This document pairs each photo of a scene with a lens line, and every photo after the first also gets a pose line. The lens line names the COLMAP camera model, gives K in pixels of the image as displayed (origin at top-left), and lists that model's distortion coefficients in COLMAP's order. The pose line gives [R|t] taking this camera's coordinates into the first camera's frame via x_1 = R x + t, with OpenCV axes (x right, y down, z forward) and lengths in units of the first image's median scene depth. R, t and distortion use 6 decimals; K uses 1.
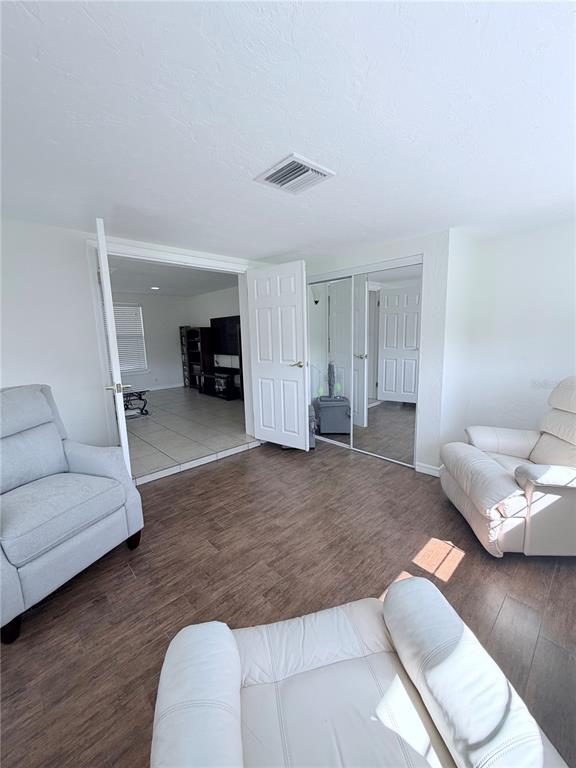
lens RADIAL K [[305.2, 0, 286.2], [0, 305.2, 382.6], [0, 0, 1]] dist [0.001101, 0.000084]
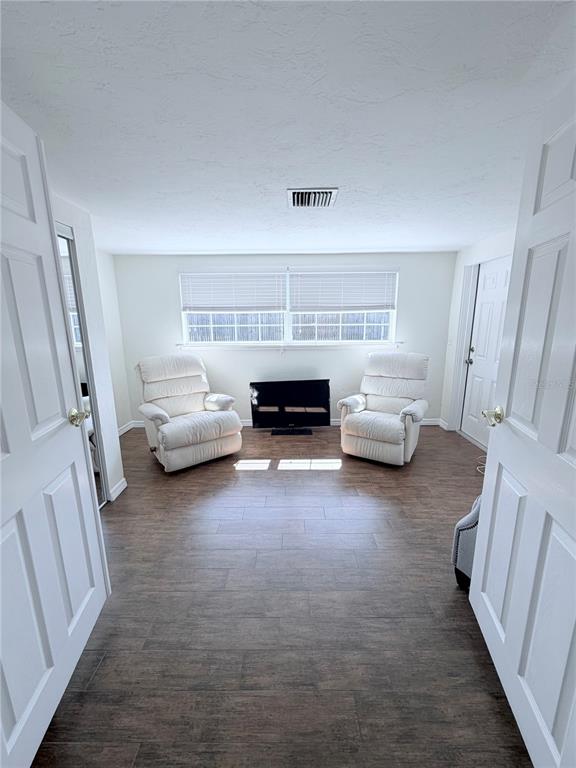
lens RADIAL K [[305.2, 0, 286.2], [0, 305.2, 382.6], [0, 0, 1]] dist [0.001101, 0.000084]
pose [[-0.718964, -0.108063, 0.686595, -0.227309], [0.133528, 0.947964, 0.289022, -0.096083], [-0.682100, 0.299476, -0.667123, 0.587798]]
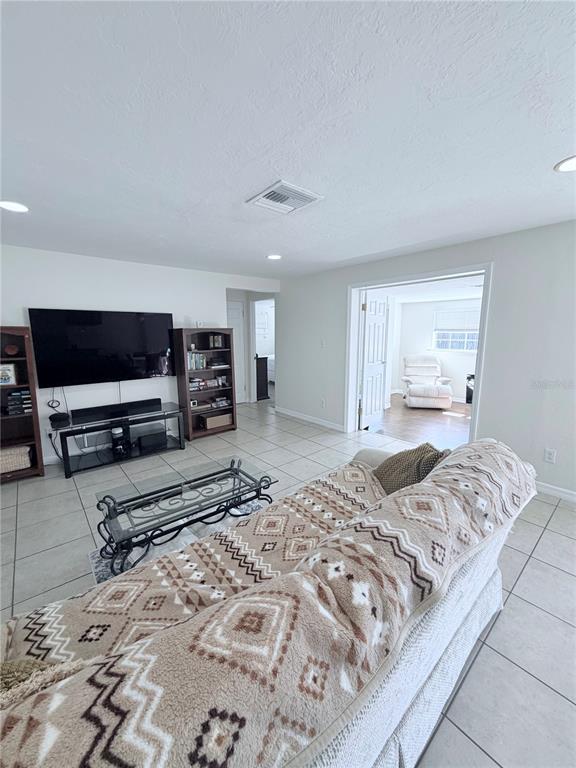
lens RADIAL K [[305.2, 0, 286.2], [0, 305.2, 382.6], [0, 0, 1]] dist [0.001101, 0.000084]
pose [[0.042720, -0.137399, 0.989594, -0.842204], [0.156064, 0.979257, 0.129226, -0.130570], [-0.986823, 0.148920, 0.063277, 0.780541]]
